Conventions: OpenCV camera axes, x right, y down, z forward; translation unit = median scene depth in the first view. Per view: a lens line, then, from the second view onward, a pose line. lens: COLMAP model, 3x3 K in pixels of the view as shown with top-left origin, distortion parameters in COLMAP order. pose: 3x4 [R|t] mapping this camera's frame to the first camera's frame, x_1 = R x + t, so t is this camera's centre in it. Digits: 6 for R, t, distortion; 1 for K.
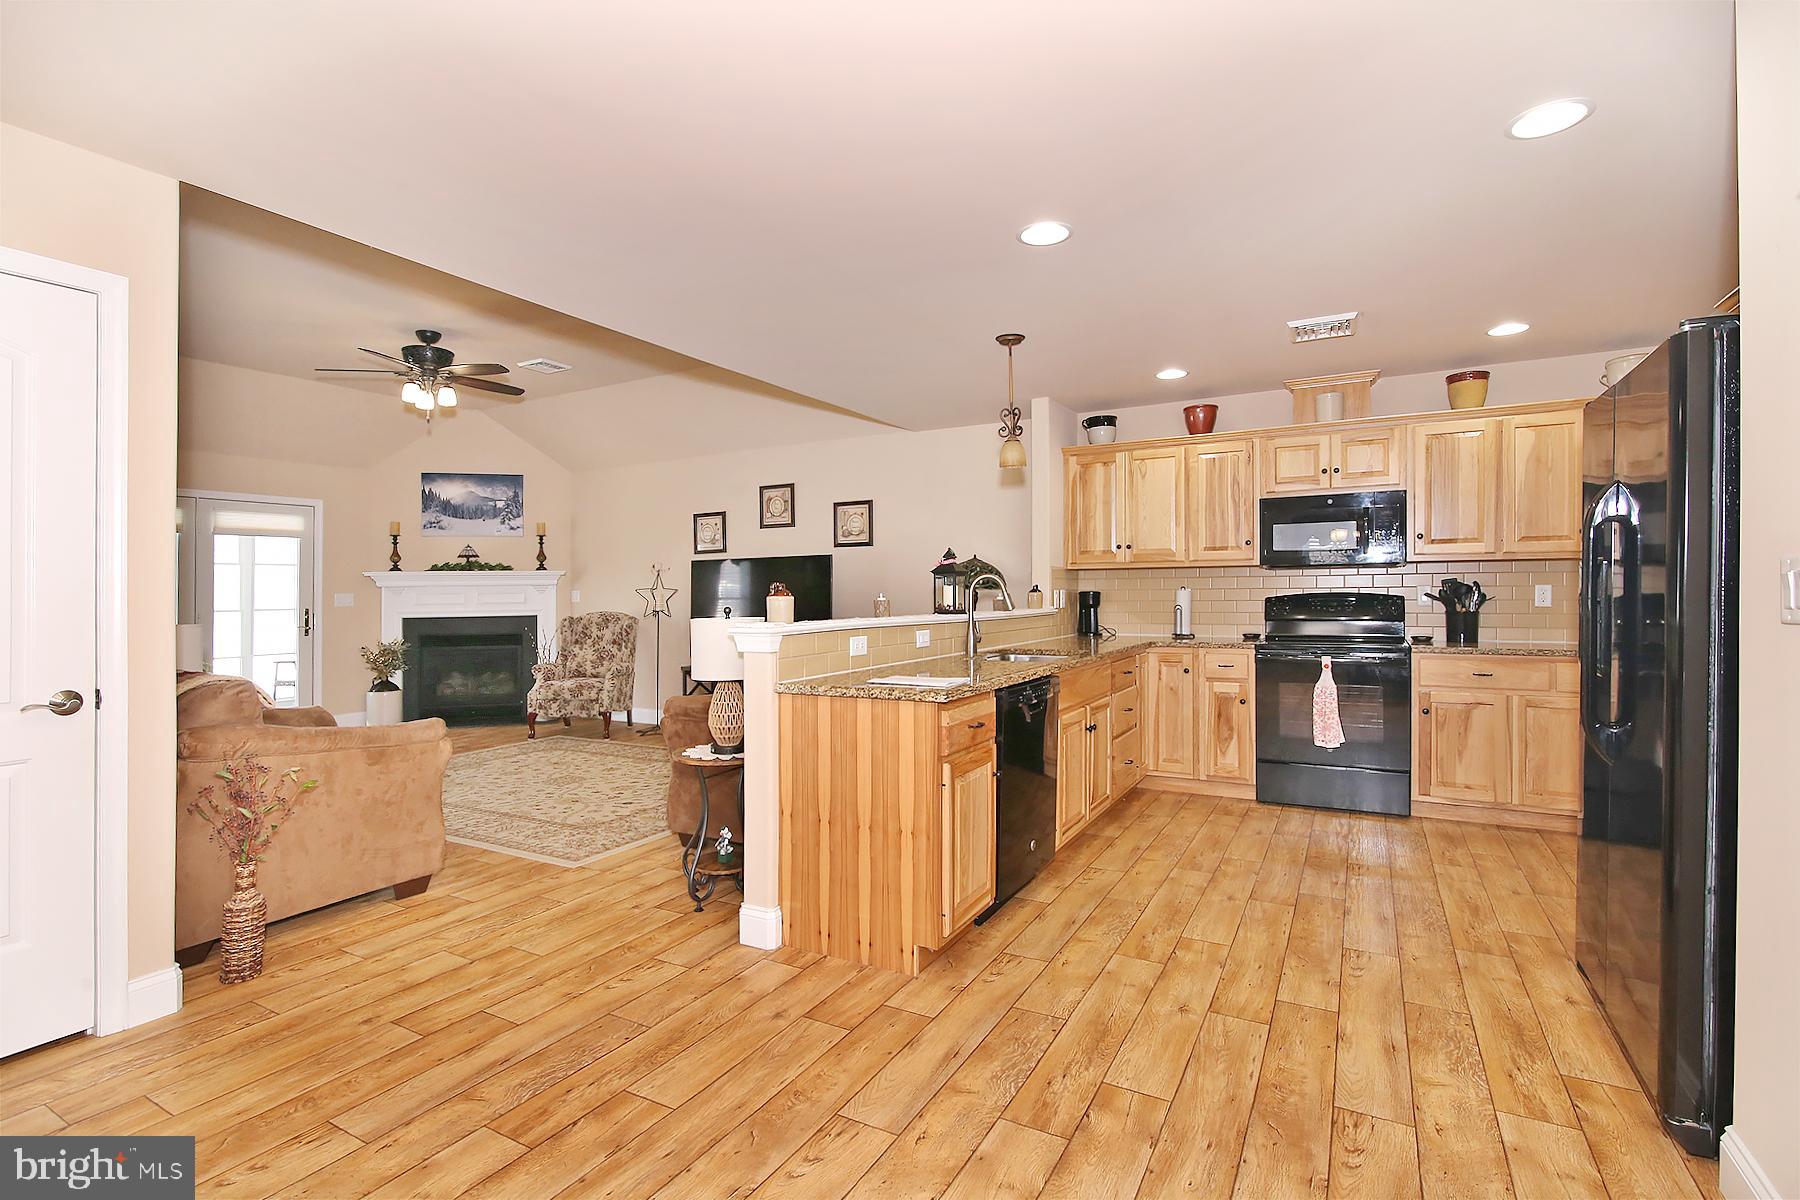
lens RADIAL K [[838.9, 0, 904.9], [0, 838.9, 581.4], [0, 0, 1]] dist [-0.028375, 0.000146]
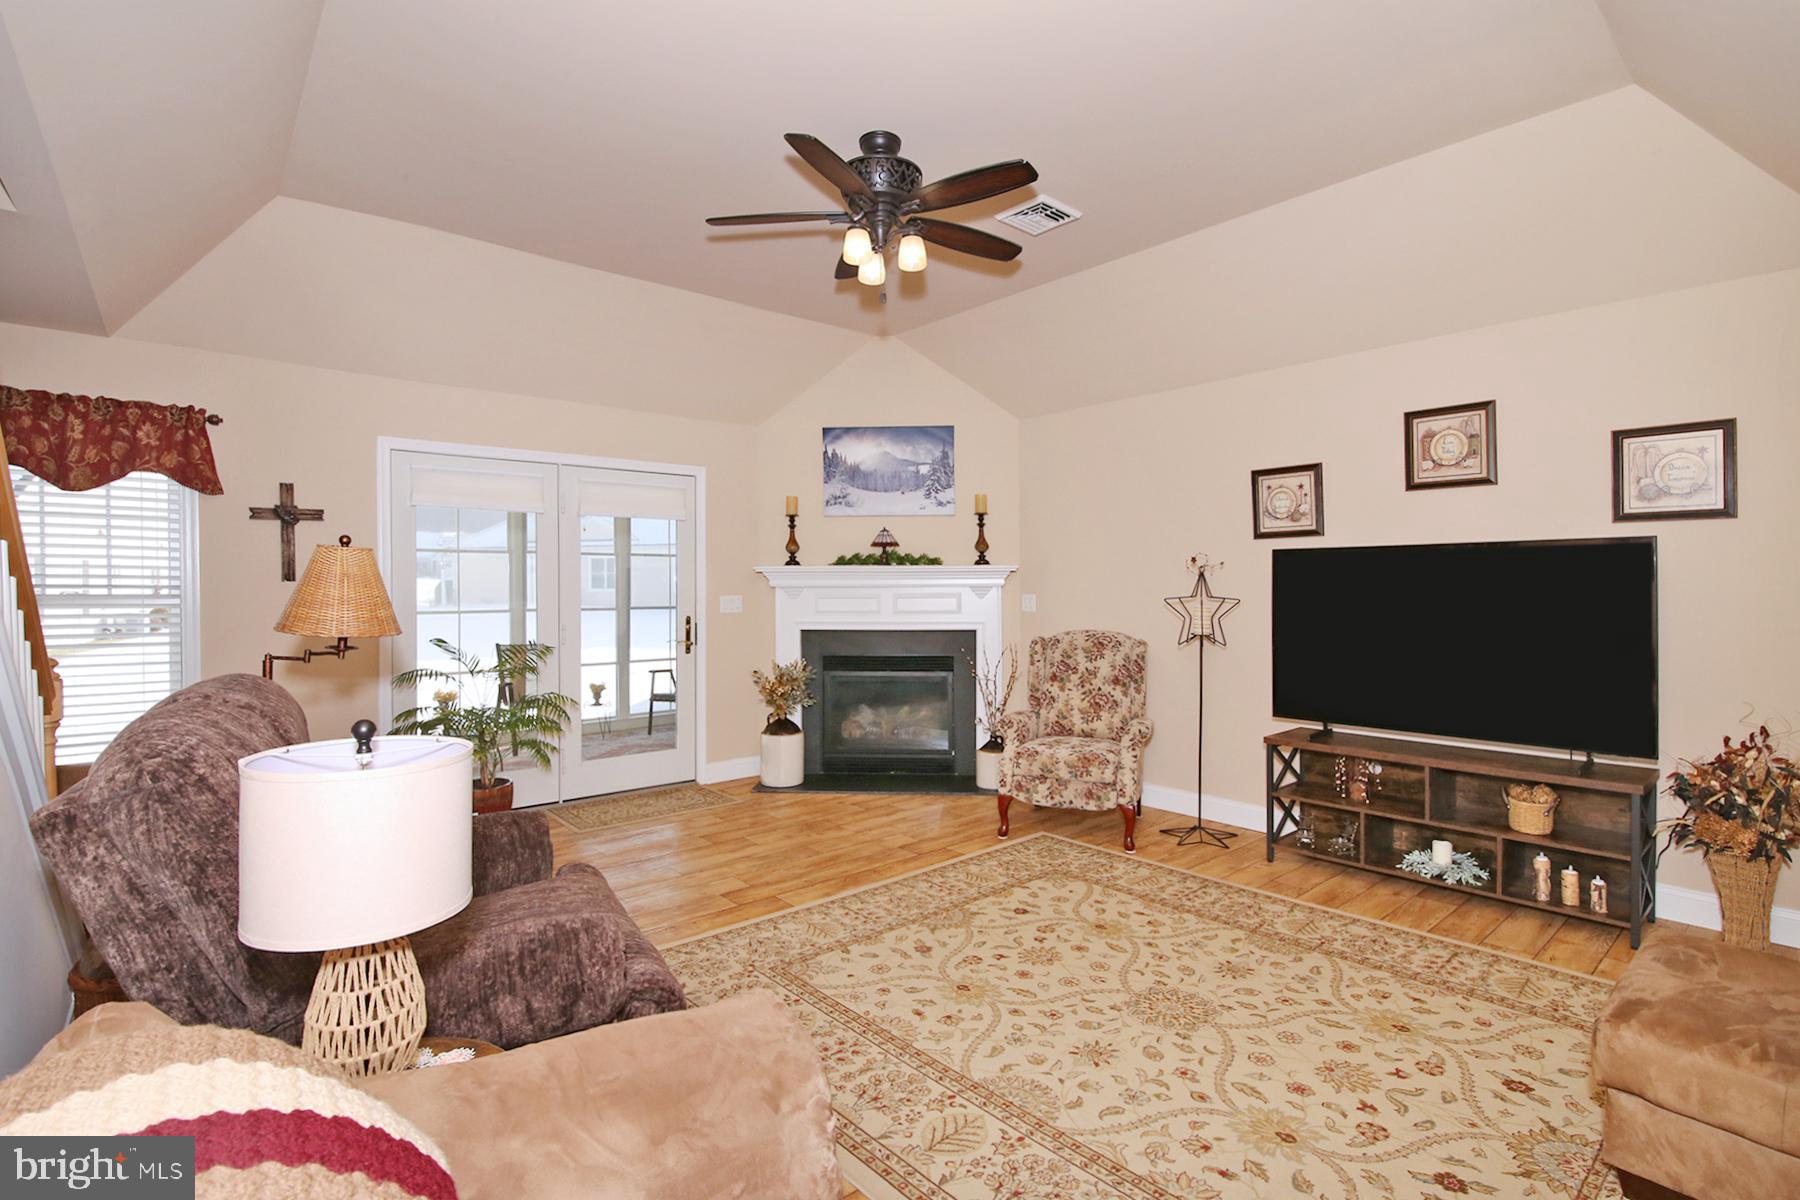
lens RADIAL K [[844.4, 0, 908.2], [0, 844.4, 609.4], [0, 0, 1]] dist [-0.017397, 0.000157]
pose [[0.939168, 0.021223, -0.342801, -0.389925], [-0.006147, 0.998968, 0.045005, -0.011069], [0.343403, -0.040160, 0.938329, 0.503089]]
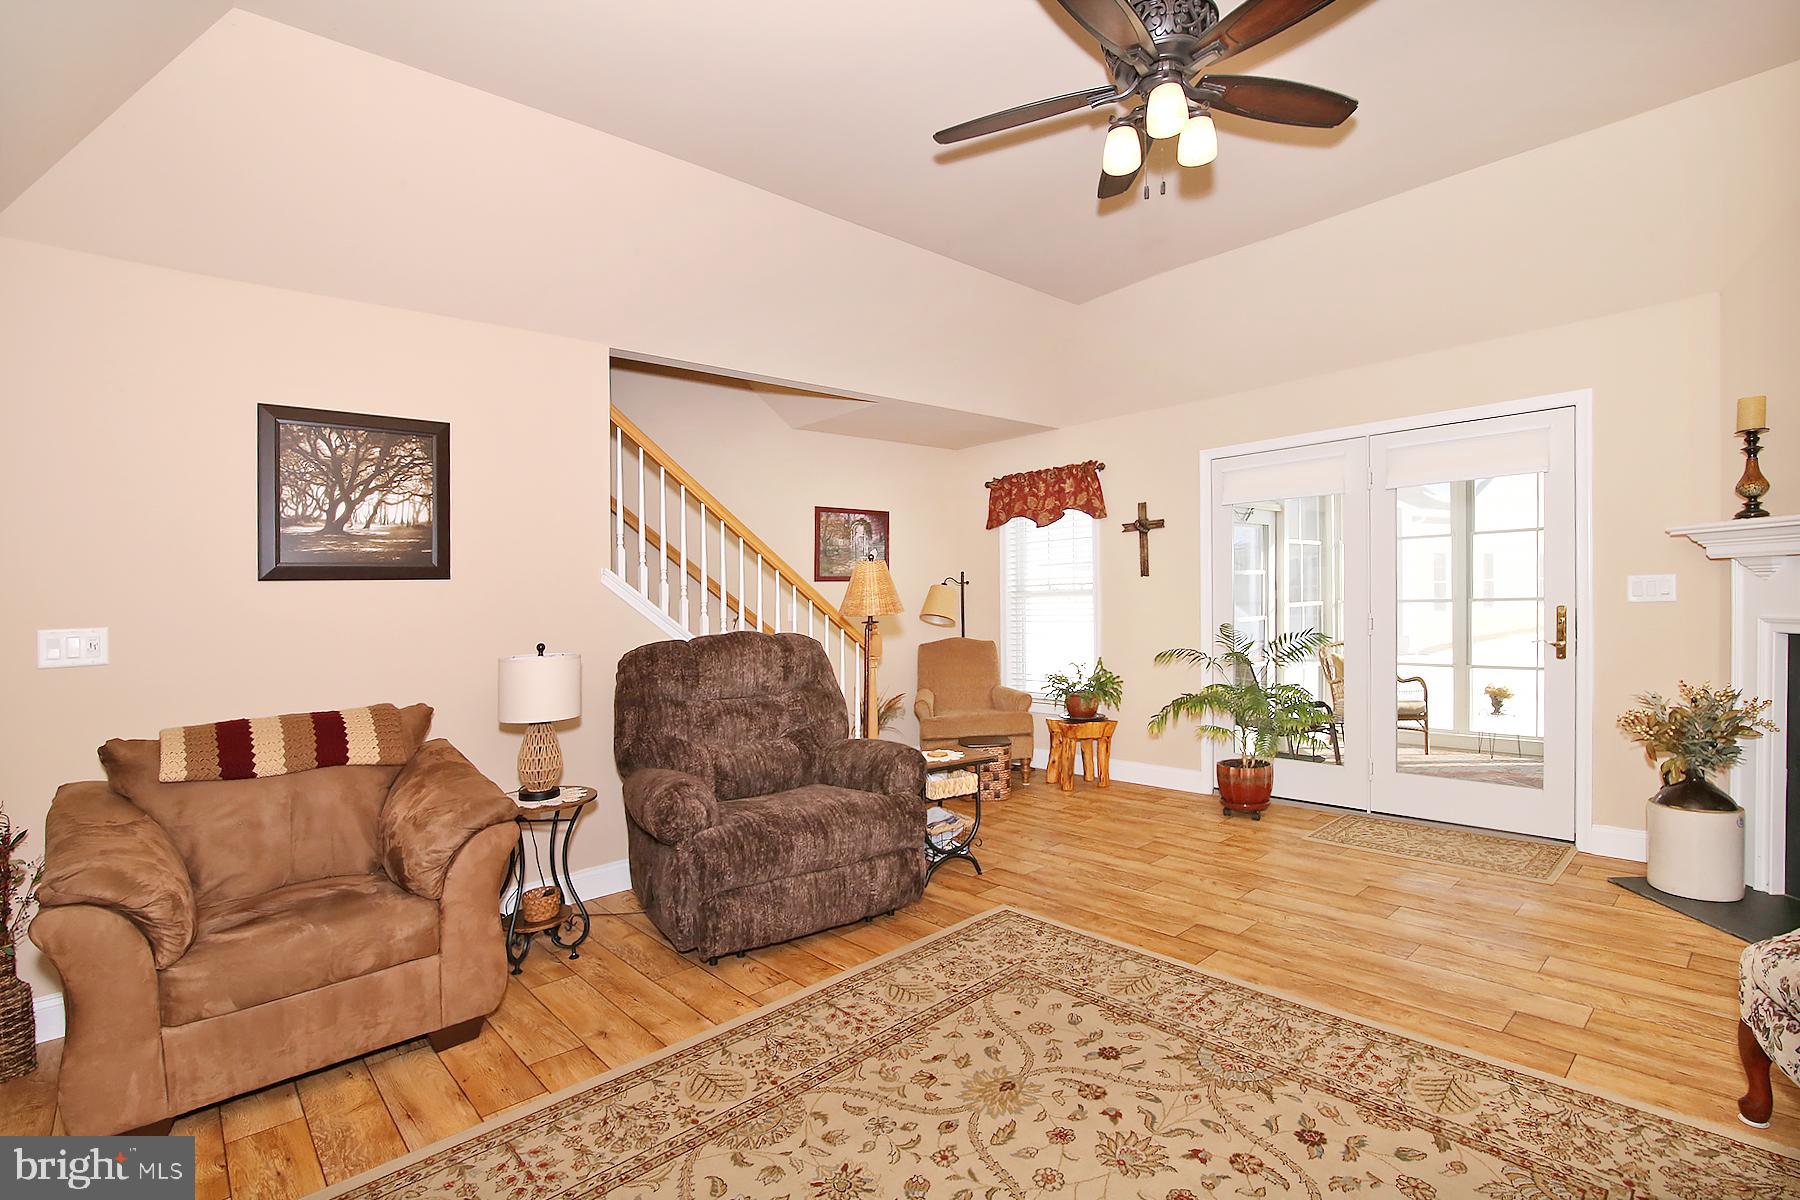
lens RADIAL K [[838.9, 0, 904.9], [0, 838.9, 581.4], [0, 0, 1]] dist [-0.028375, 0.000146]
pose [[-0.319762, 0.007554, -0.947468, -0.134688], [0.053438, 0.998520, -0.010074, 0.001746], [0.945990, -0.053852, -0.319692, 1.085922]]
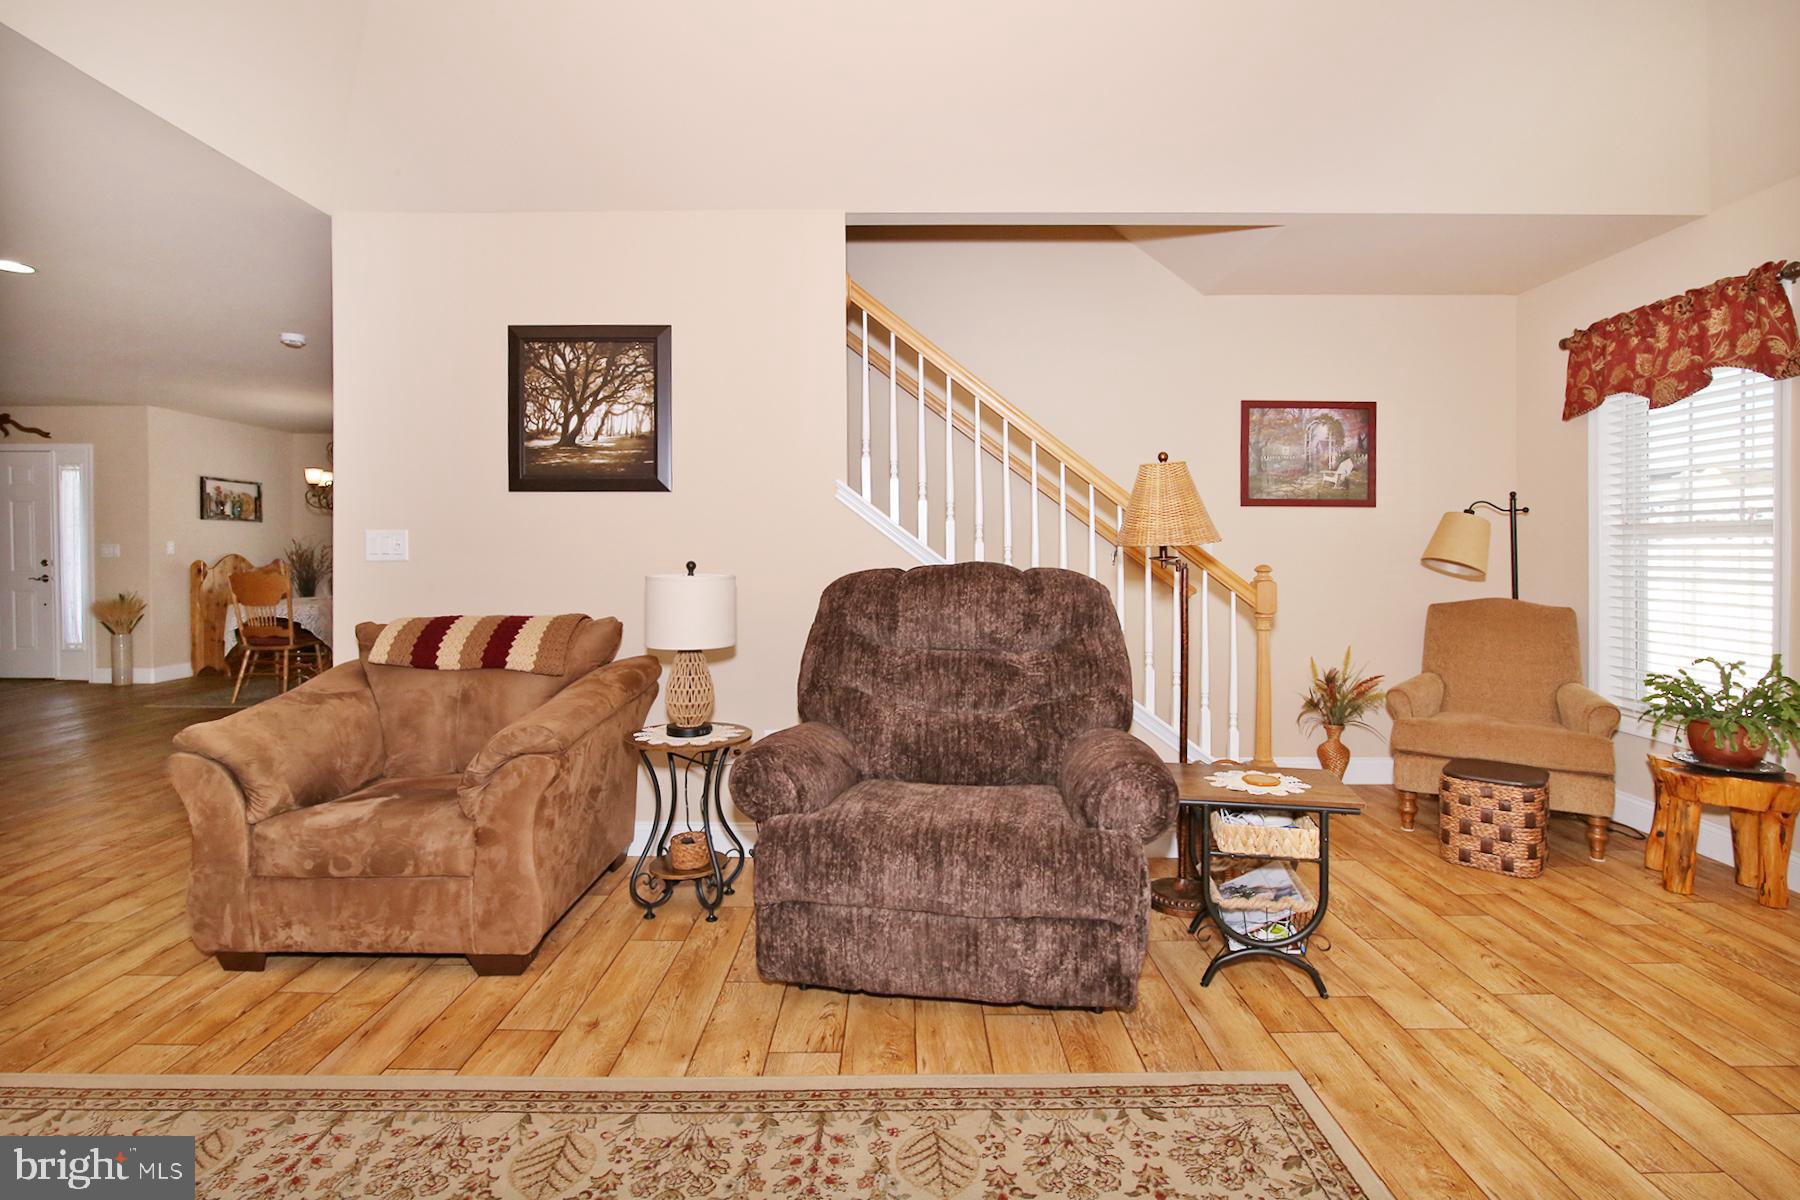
lens RADIAL K [[866.9, 0, 869.6], [0, 866.9, 566.4], [0, 0, 1]] dist [-0.021106, 0.000386]
pose [[-0.881037, 0.025563, -0.472356, -0.439354], [0.019655, 0.999655, 0.017438, 0.020971], [0.472638, 0.006079, -0.881236, 1.175846]]
